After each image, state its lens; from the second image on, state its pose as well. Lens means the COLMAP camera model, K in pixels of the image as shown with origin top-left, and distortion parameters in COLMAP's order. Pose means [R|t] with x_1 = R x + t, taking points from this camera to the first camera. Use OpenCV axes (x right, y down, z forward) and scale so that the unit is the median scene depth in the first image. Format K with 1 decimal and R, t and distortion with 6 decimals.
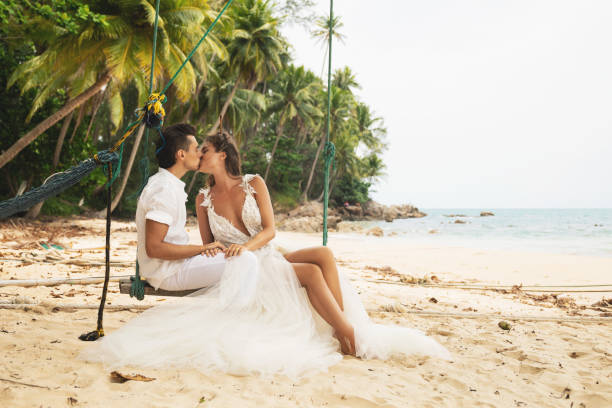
lens RADIAL K [[504.2, 0, 306.0], [0, 504.2, 204.0], [0, 0, 1]] dist [-0.020063, 0.006680]
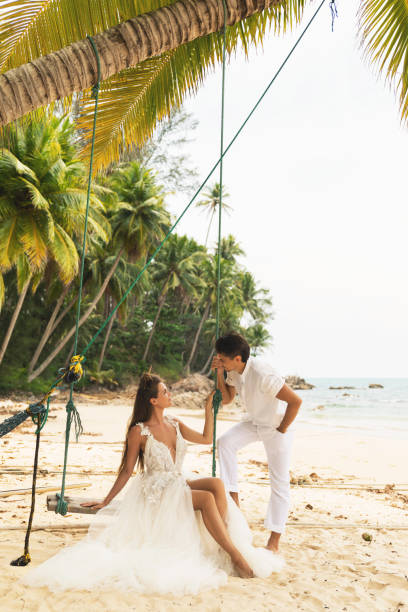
lens RADIAL K [[577.5, 0, 204.0], [0, 577.5, 306.0], [0, 0, 1]] dist [-0.001900, -0.027907]
pose [[0.999418, 0.003919, 0.033898, -0.008883], [-0.001767, 0.997996, -0.063259, -0.065830], [-0.034078, 0.063162, 0.997421, -0.111322]]
